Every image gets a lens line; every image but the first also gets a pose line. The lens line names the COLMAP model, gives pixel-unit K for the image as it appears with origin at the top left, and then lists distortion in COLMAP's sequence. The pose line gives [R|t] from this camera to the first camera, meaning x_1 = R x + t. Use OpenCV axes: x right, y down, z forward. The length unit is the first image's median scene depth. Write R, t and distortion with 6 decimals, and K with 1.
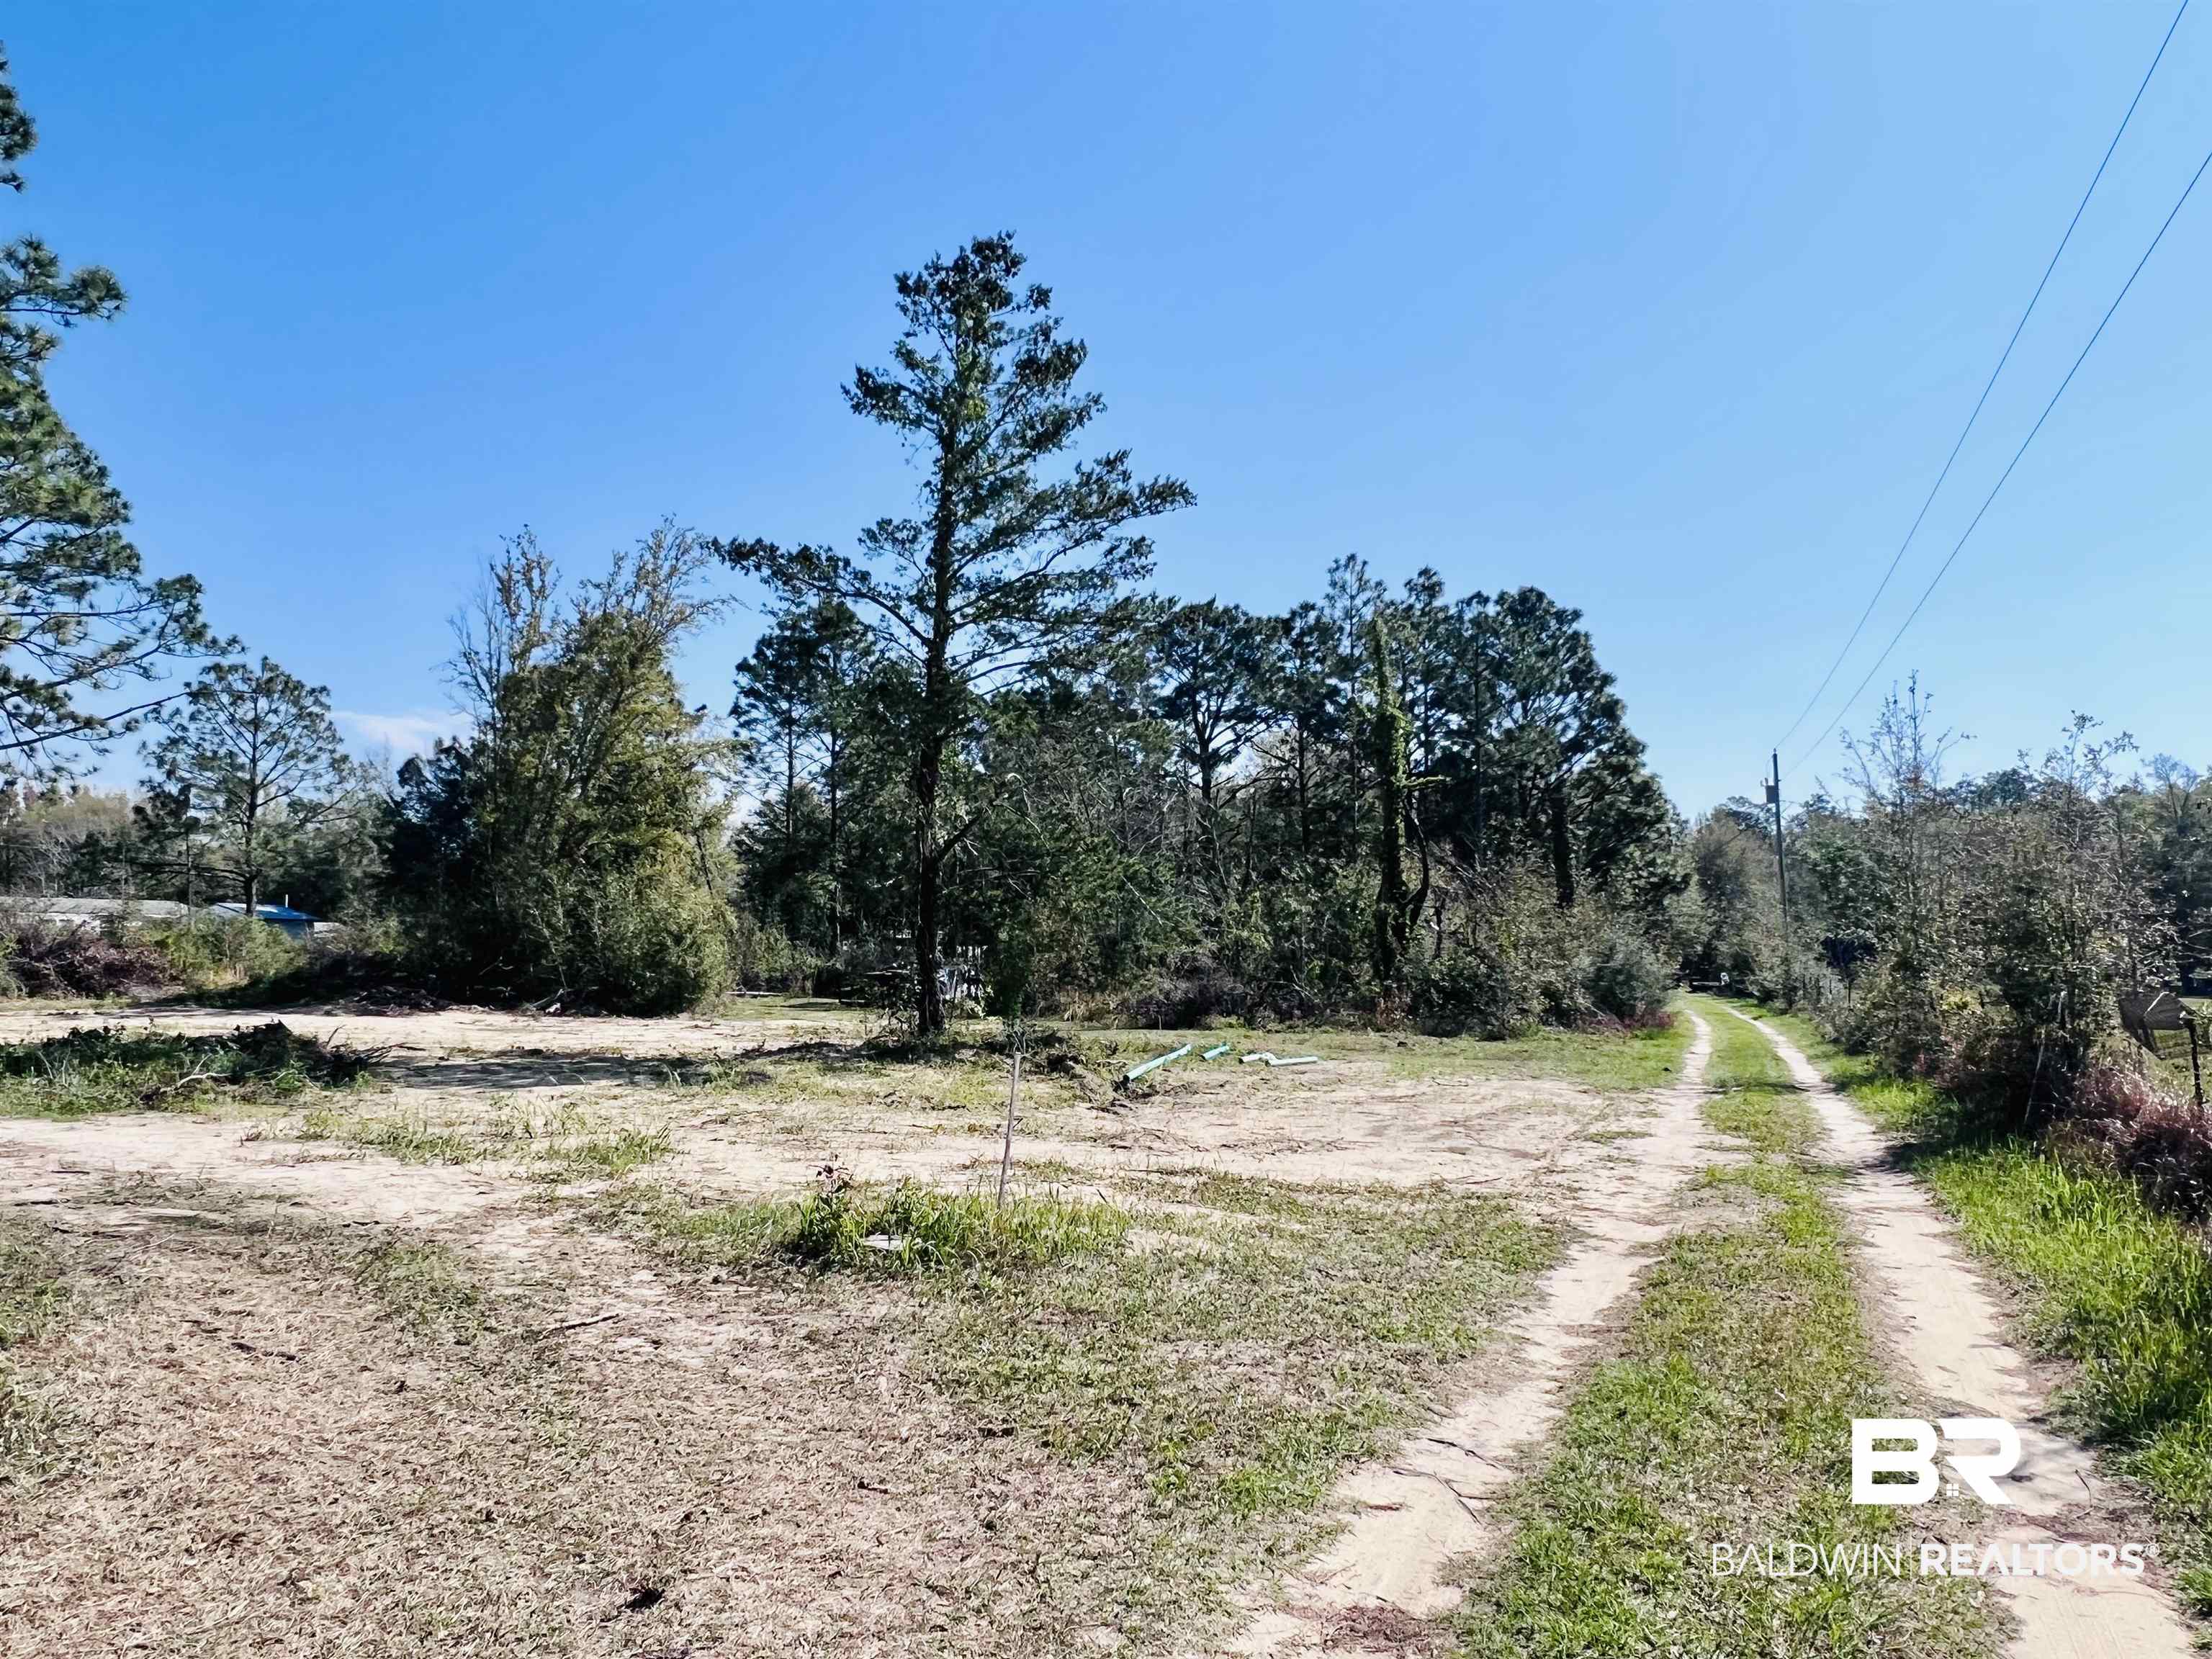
lens RADIAL K [[1409.1, 0, 1125.1], [0, 1409.1, 839.6], [0, 0, 1]] dist [-0.004795, -0.001342]
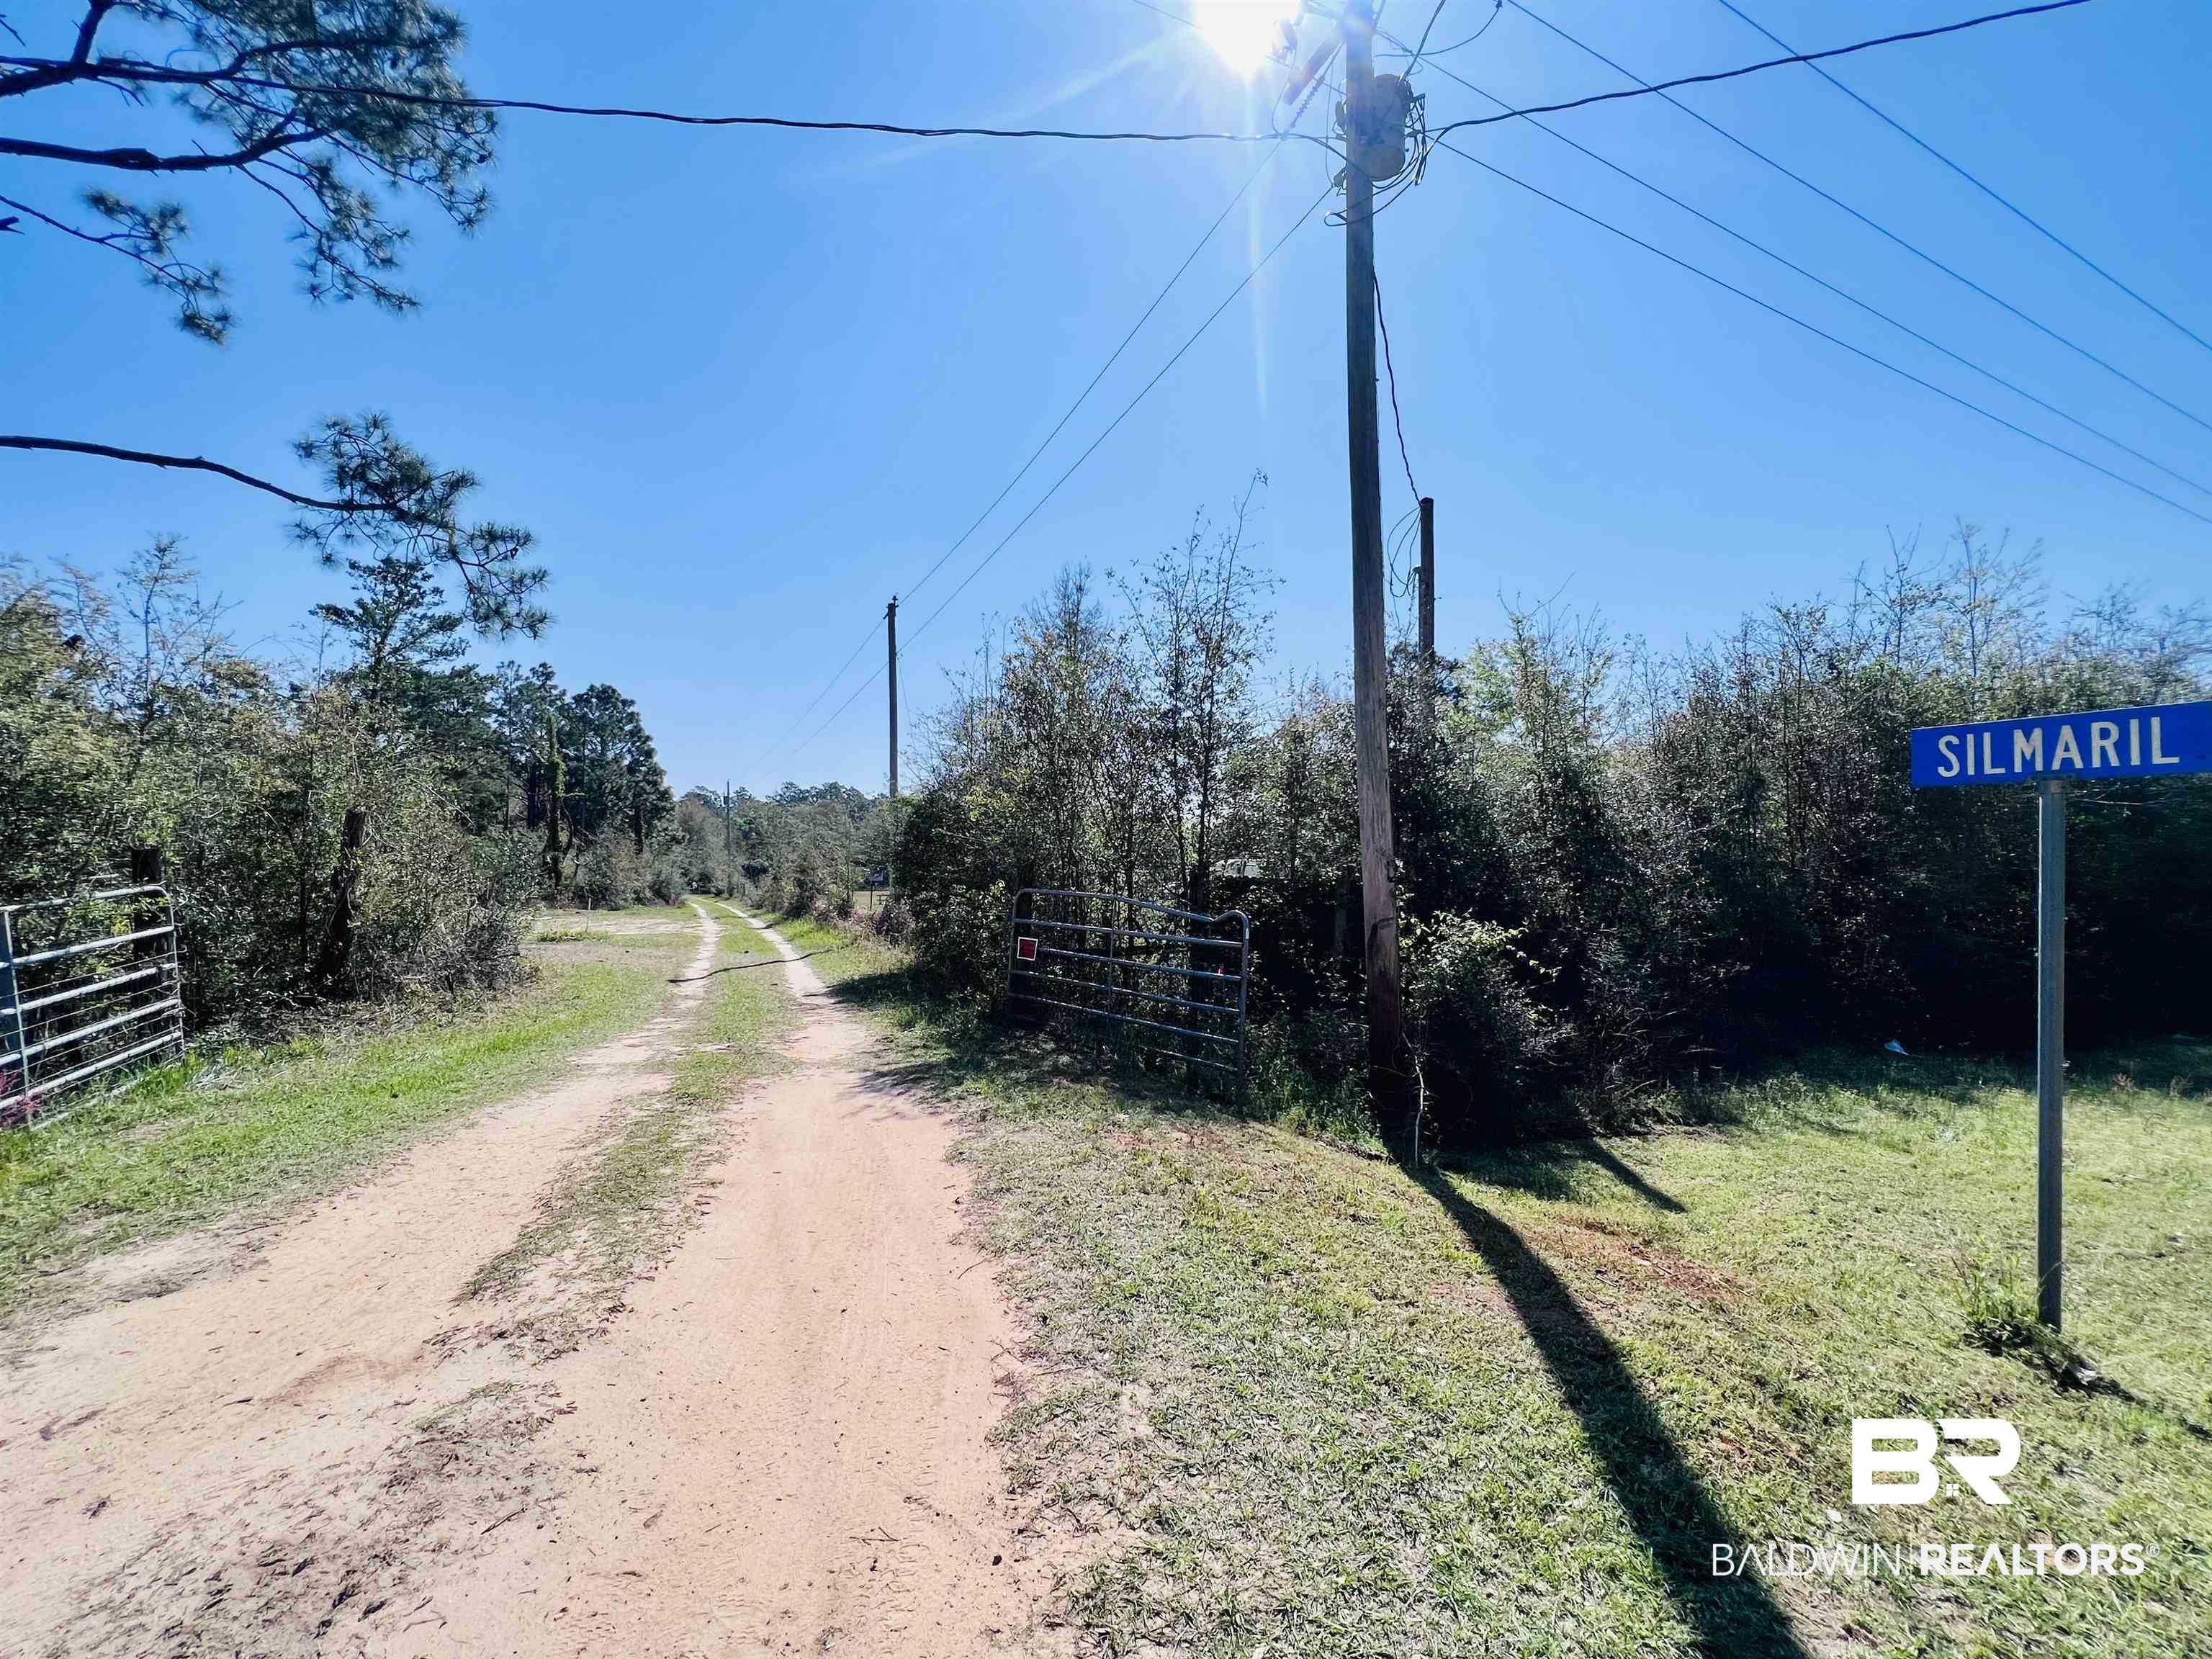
lens RADIAL K [[898.1, 0, 1110.6], [0, 898.1, 828.4], [0, 0, 1]] dist [-0.002320, -0.000231]
pose [[0.657993, 0.028678, 0.752478, -0.169034], [-0.053870, 0.998507, 0.009050, -0.028919], [-0.751094, -0.046491, 0.658556, -0.319671]]
